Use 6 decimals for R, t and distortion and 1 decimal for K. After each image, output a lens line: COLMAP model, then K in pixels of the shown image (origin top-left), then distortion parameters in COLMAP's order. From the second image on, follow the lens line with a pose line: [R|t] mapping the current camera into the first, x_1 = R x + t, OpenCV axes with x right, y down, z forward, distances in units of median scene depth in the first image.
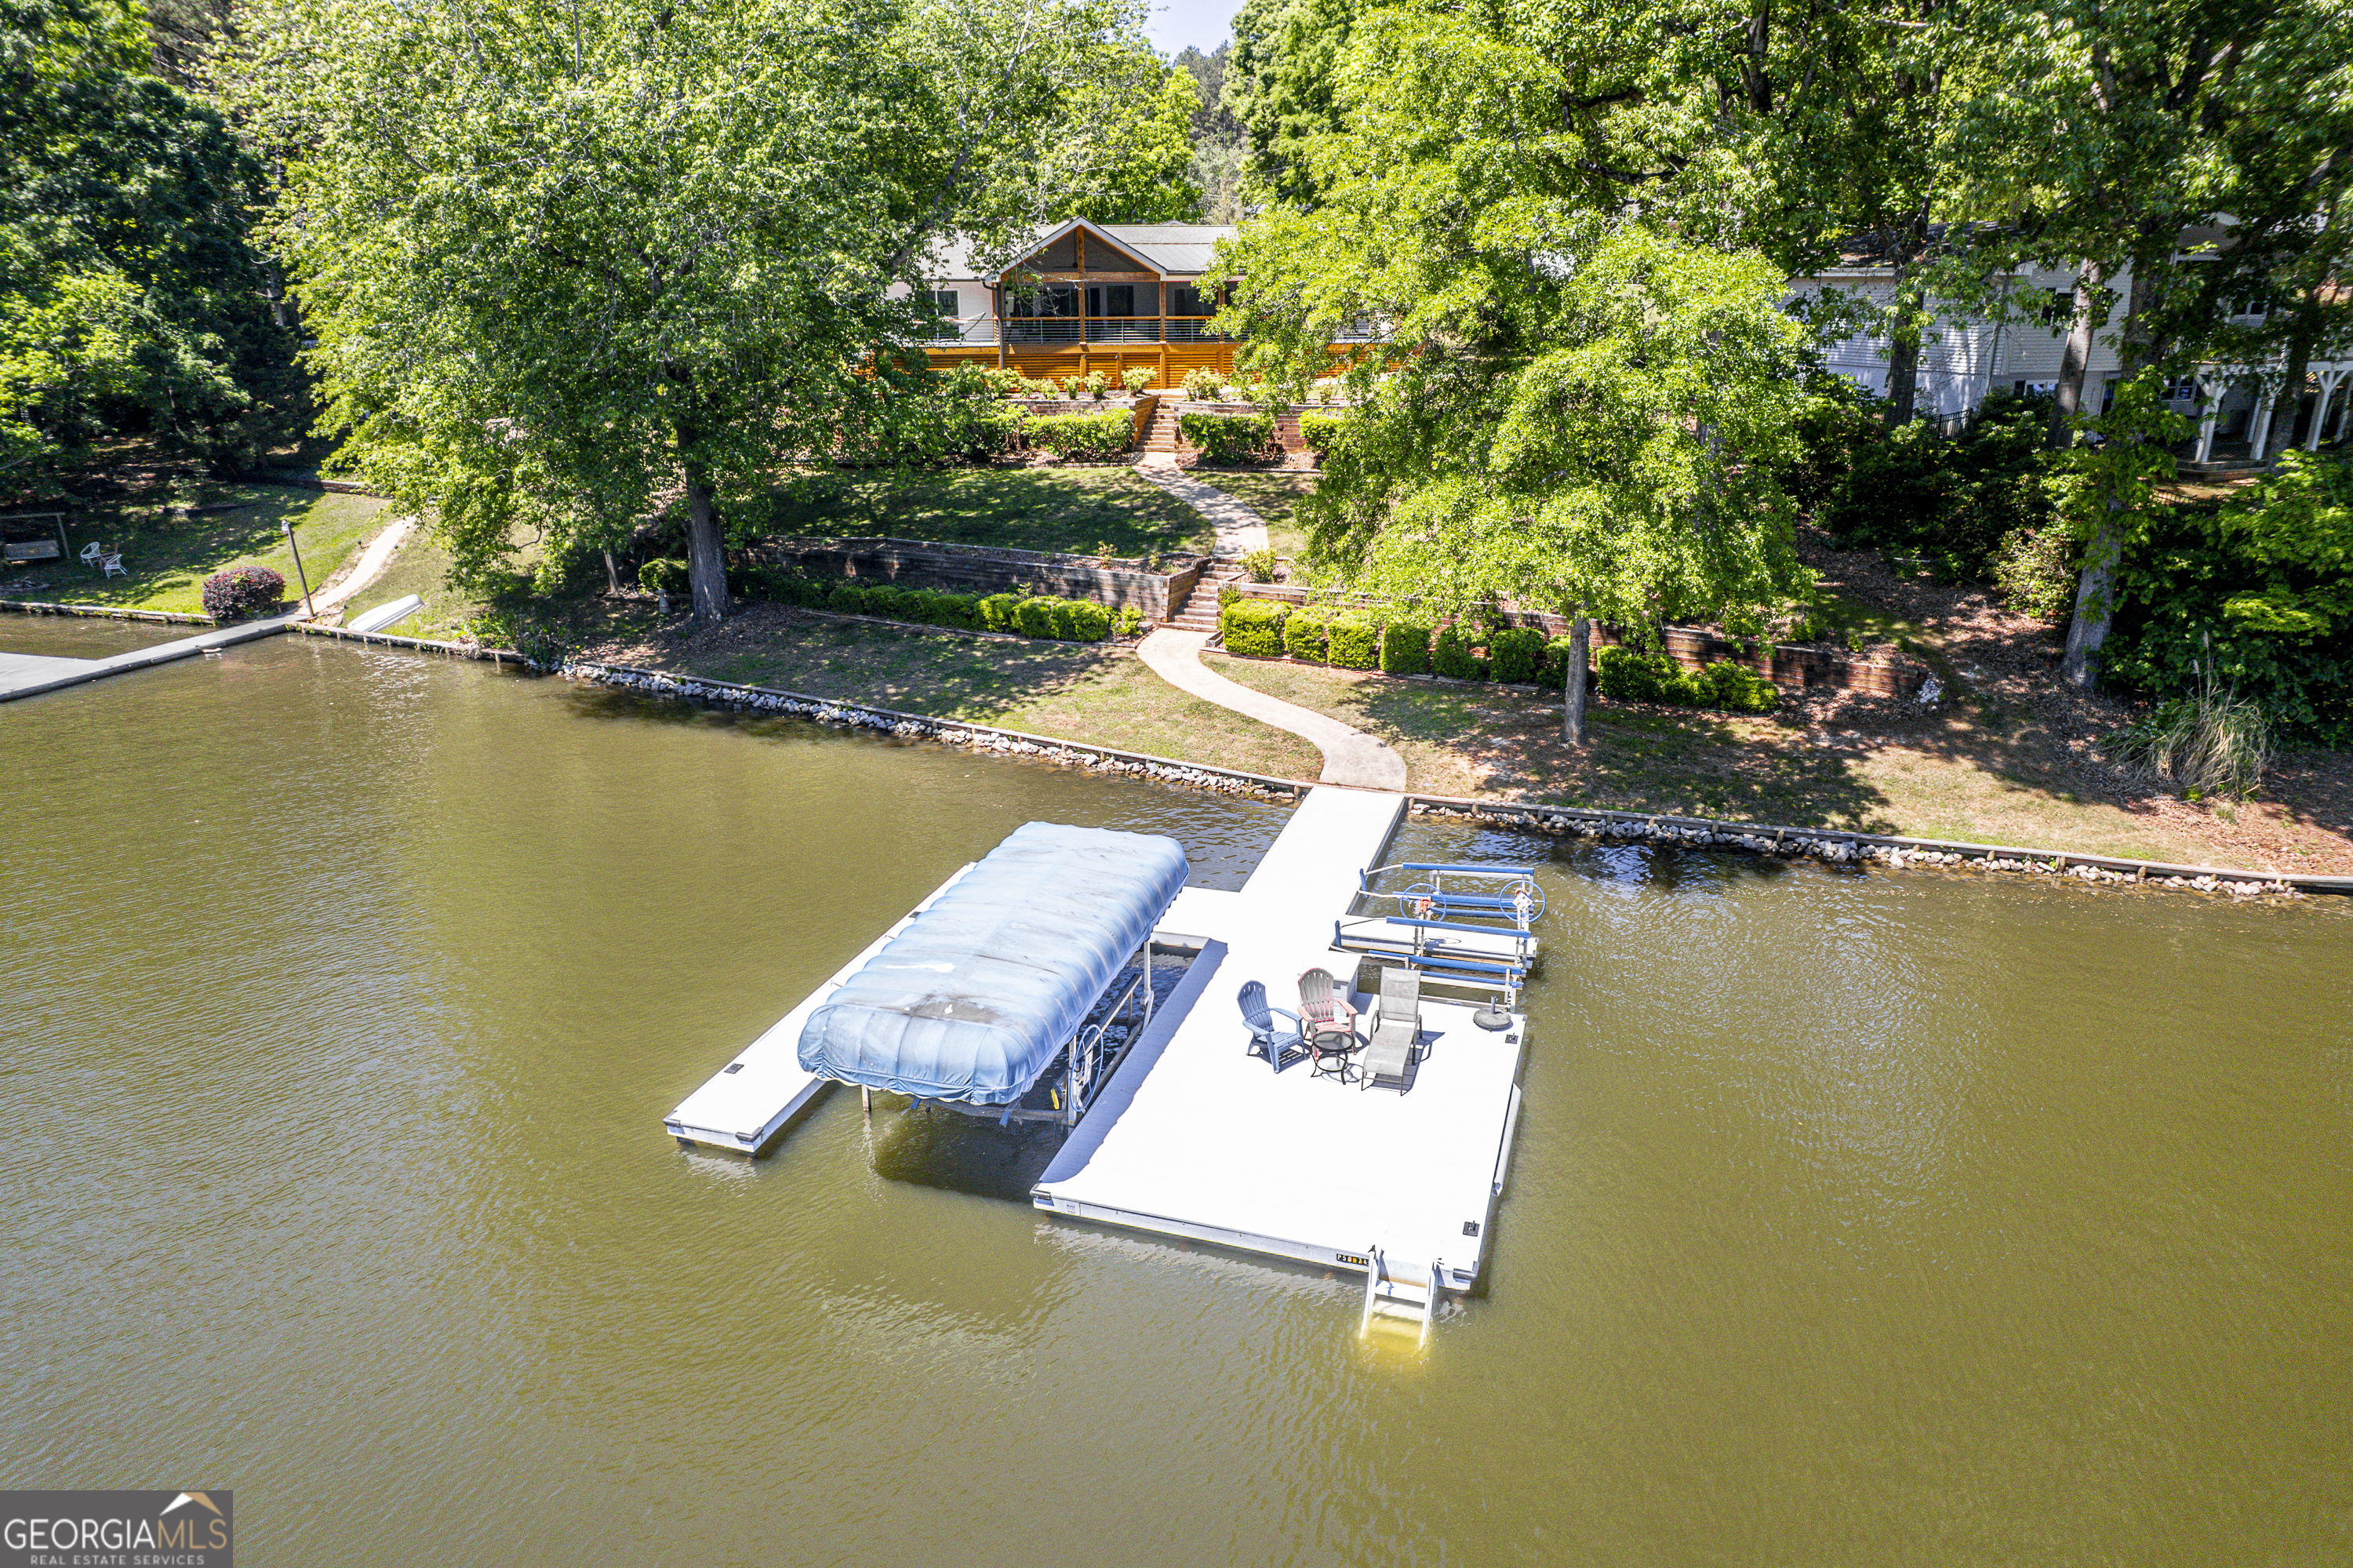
lens RADIAL K [[1504.5, 0, 1178.9], [0, 1504.5, 784.4], [0, 0, 1]] dist [-0.087376, 0.078622]
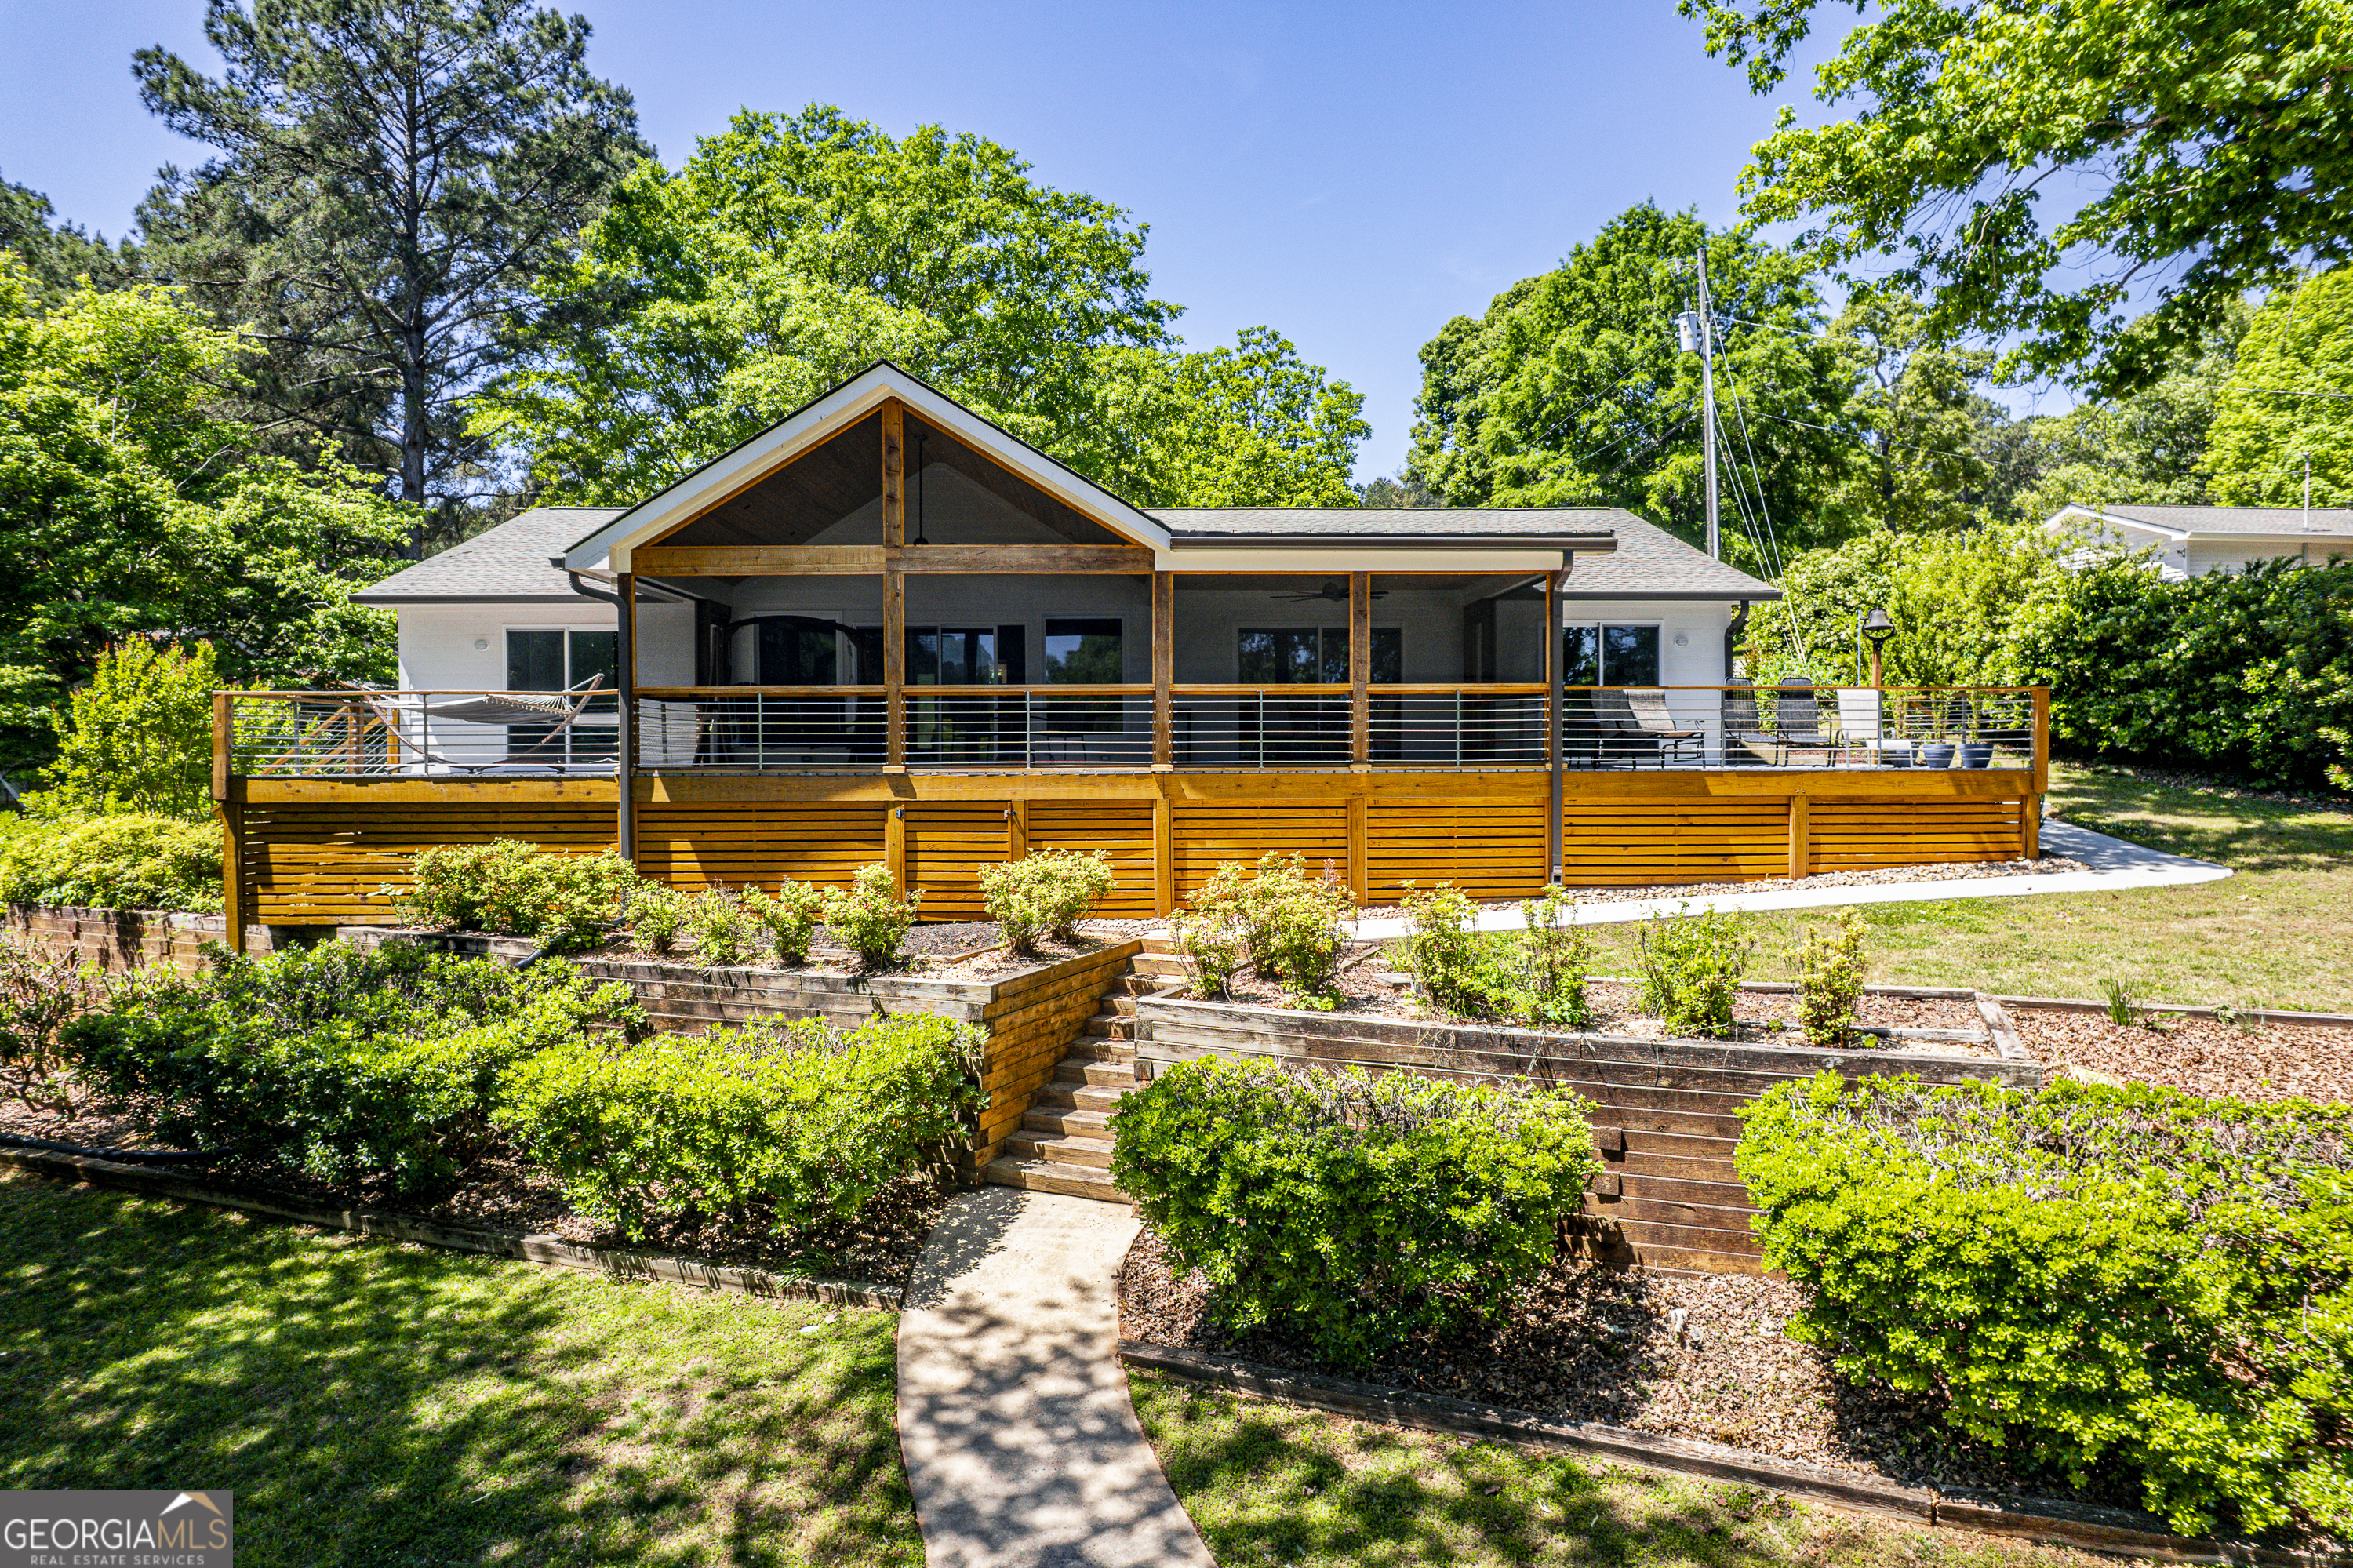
lens RADIAL K [[1507.9, 0, 1182.6], [0, 1507.9, 778.3], [0, 0, 1]] dist [-0.085451, 0.077641]
pose [[0.991306, 0.000147, -0.131578, 0.053211], [-0.039554, 0.954080, -0.296930, -0.327468], [0.125493, 0.299553, 0.945790, 1.146822]]
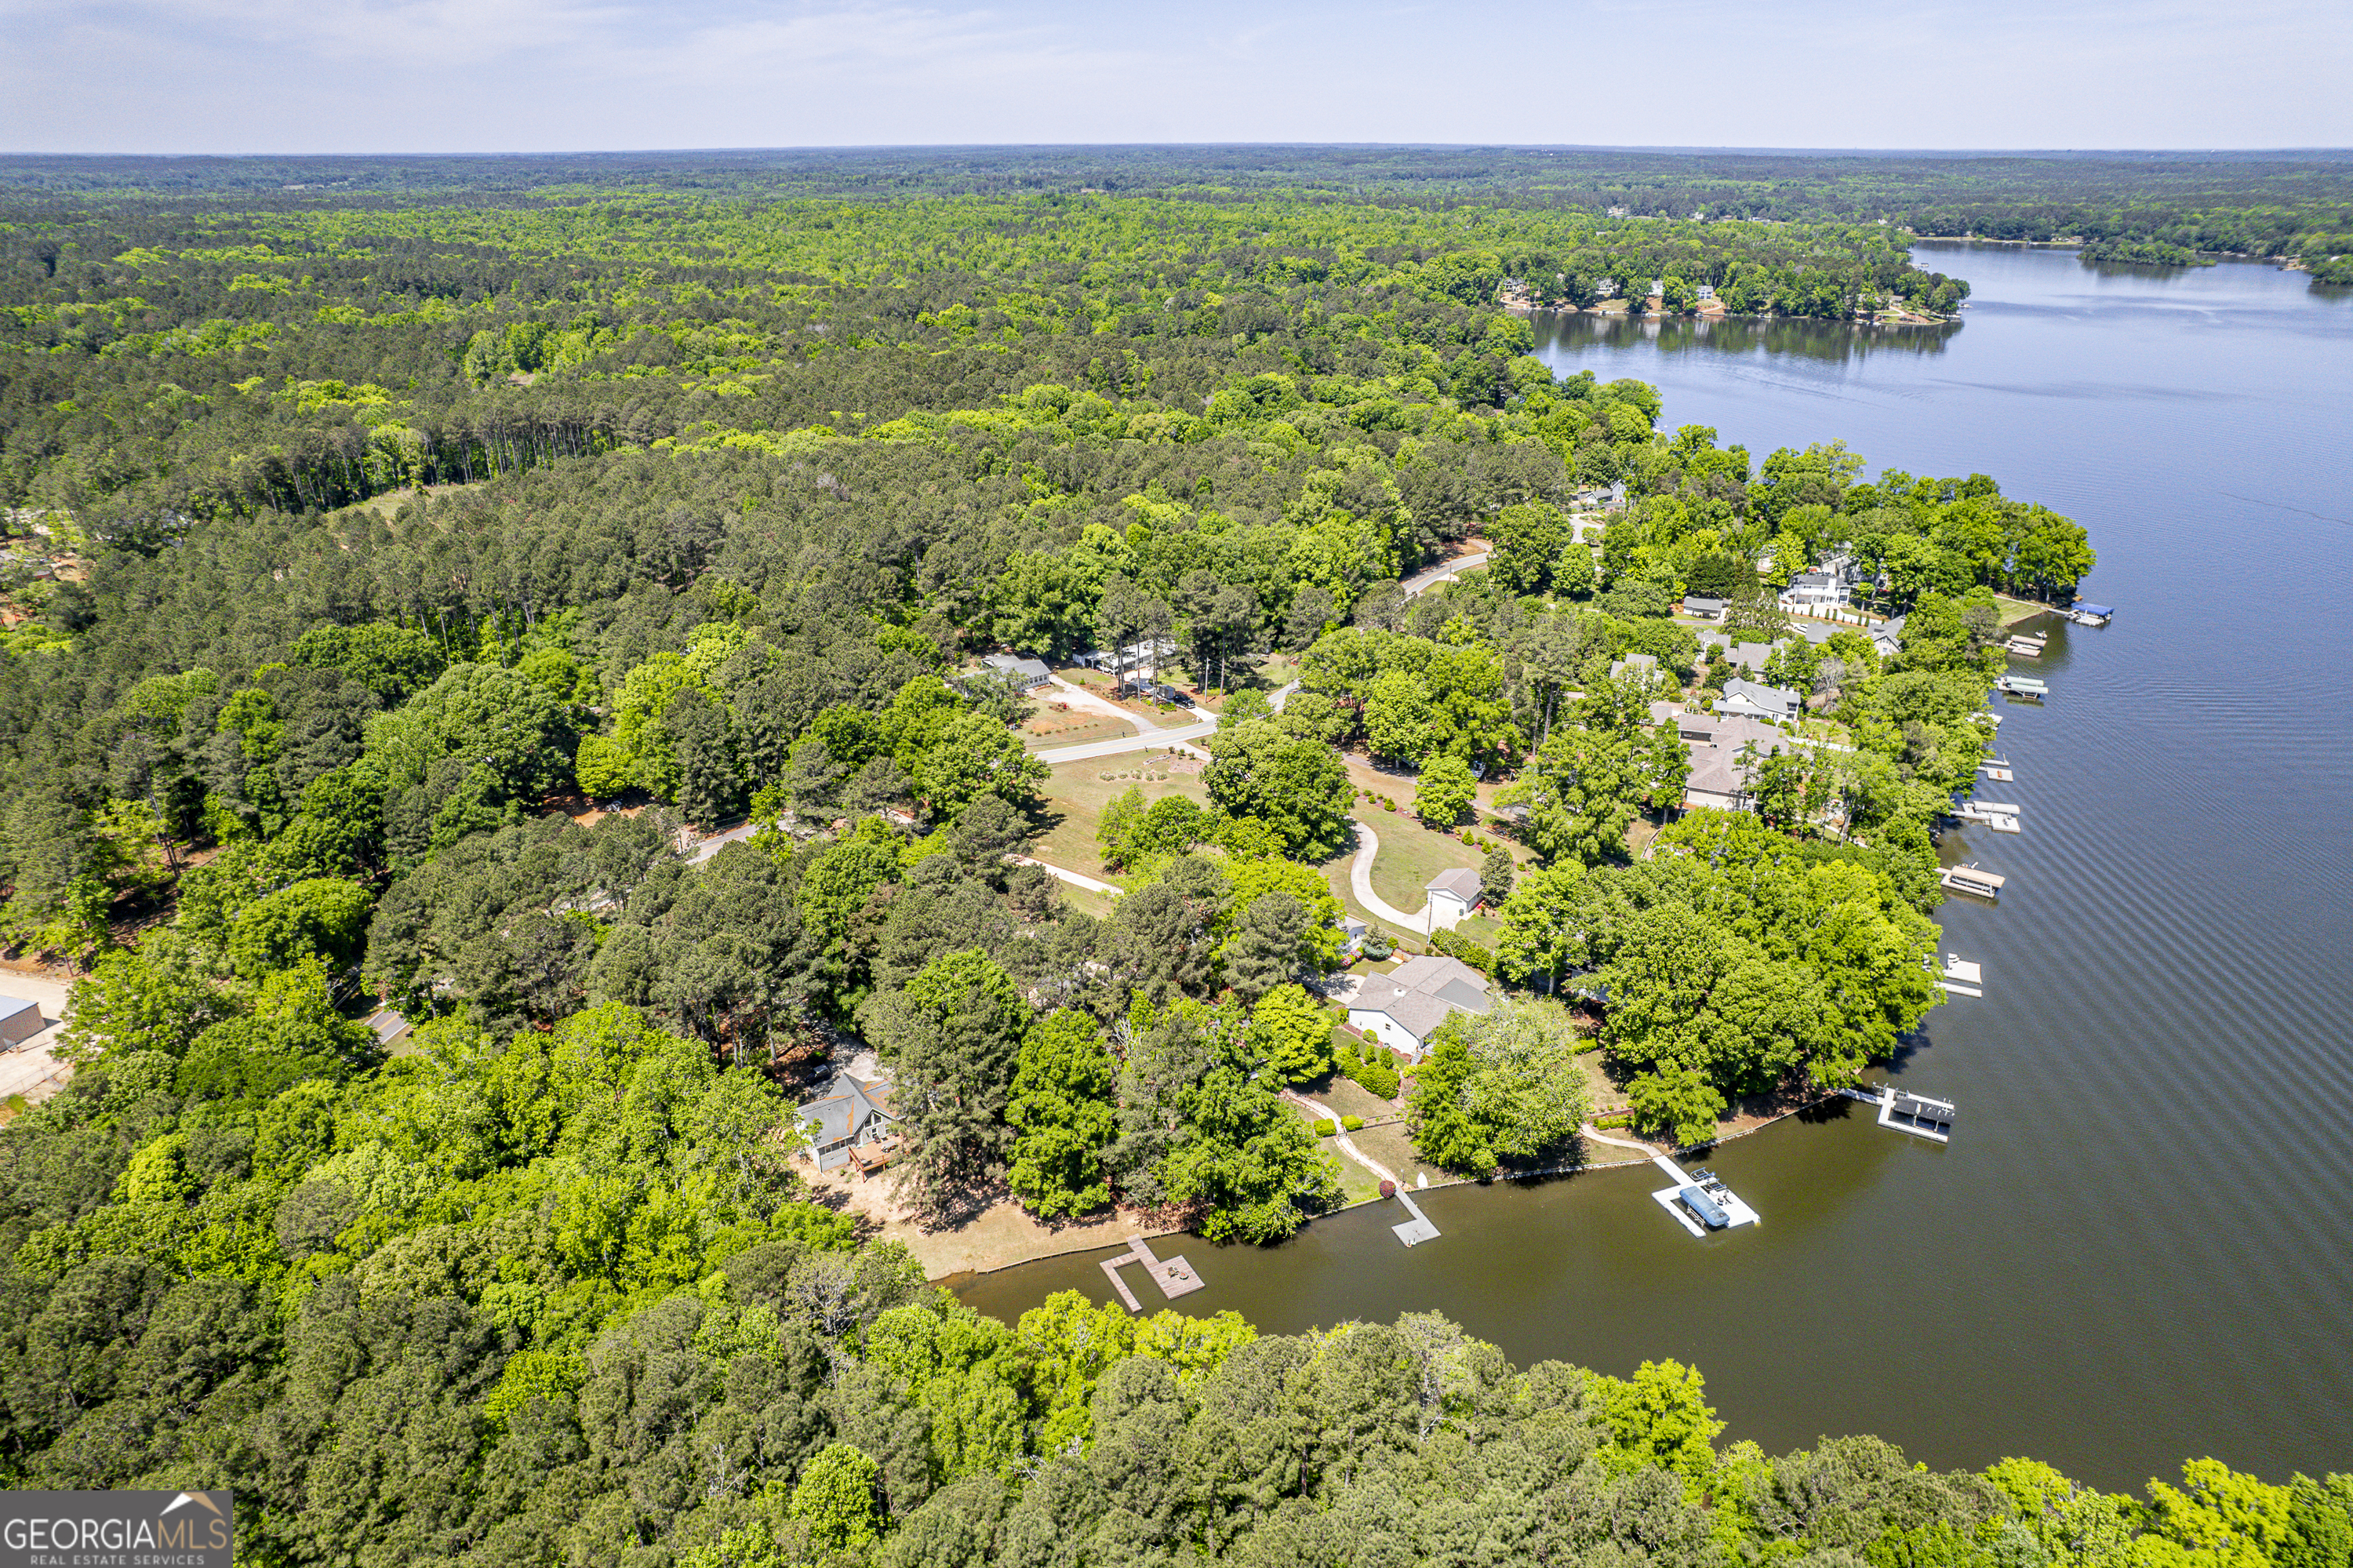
lens RADIAL K [[1504.5, 0, 1178.9], [0, 1504.5, 784.4], [0, 0, 1]] dist [-0.087376, 0.078622]
pose [[0.776454, -0.246622, 0.579910, -4.451116], [0.193597, 0.969090, 0.152920, -2.714004], [-0.599699, -0.006466, 0.800200, -2.696361]]
